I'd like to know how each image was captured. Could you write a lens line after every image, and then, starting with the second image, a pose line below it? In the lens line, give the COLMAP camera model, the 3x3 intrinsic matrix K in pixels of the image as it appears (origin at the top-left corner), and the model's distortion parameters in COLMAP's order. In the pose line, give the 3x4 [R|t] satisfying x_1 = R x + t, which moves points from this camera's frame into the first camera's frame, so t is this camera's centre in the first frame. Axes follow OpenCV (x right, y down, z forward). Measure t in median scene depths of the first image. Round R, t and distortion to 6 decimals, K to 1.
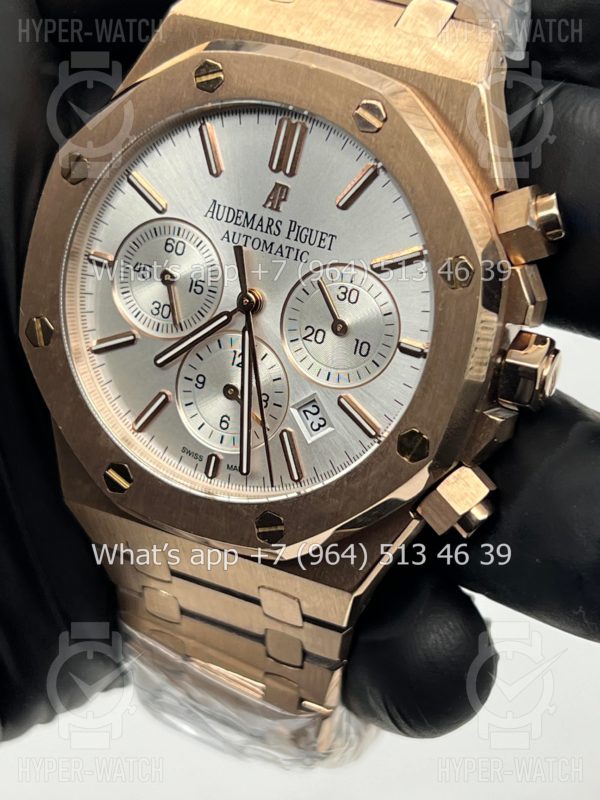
lens RADIAL K [[1862.0, 0, 297.3], [0, 1862.0, 406.5], [0, 0, 1]] dist [0.239880, 0.000000]
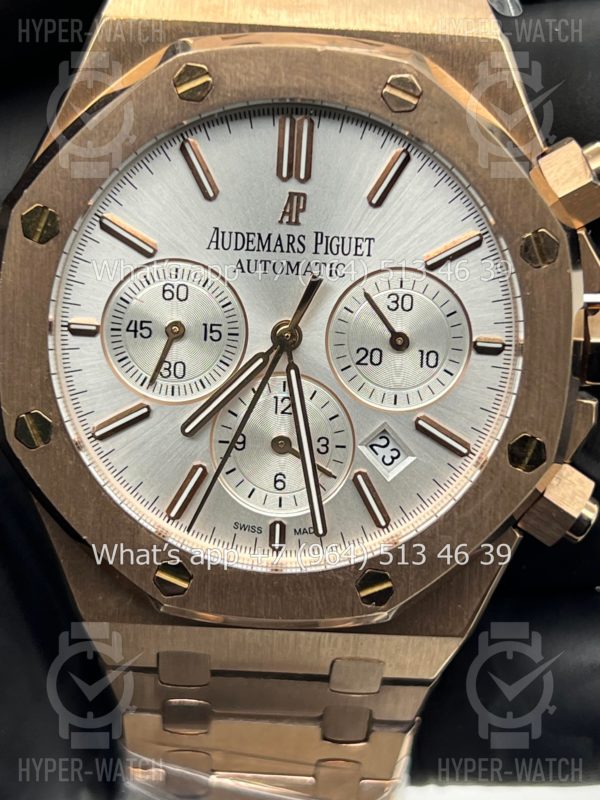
lens RADIAL K [[1862.0, 0, 303.1], [0, 1862.0, 399.0], [0, 0, 1]] dist [0.239880, 0.000000]
pose [[0.916743, -0.225639, 0.329649, -0.306025], [0.229647, 0.972891, 0.027287, -0.049752], [-0.326870, 0.050687, 0.943709, 0.199039]]
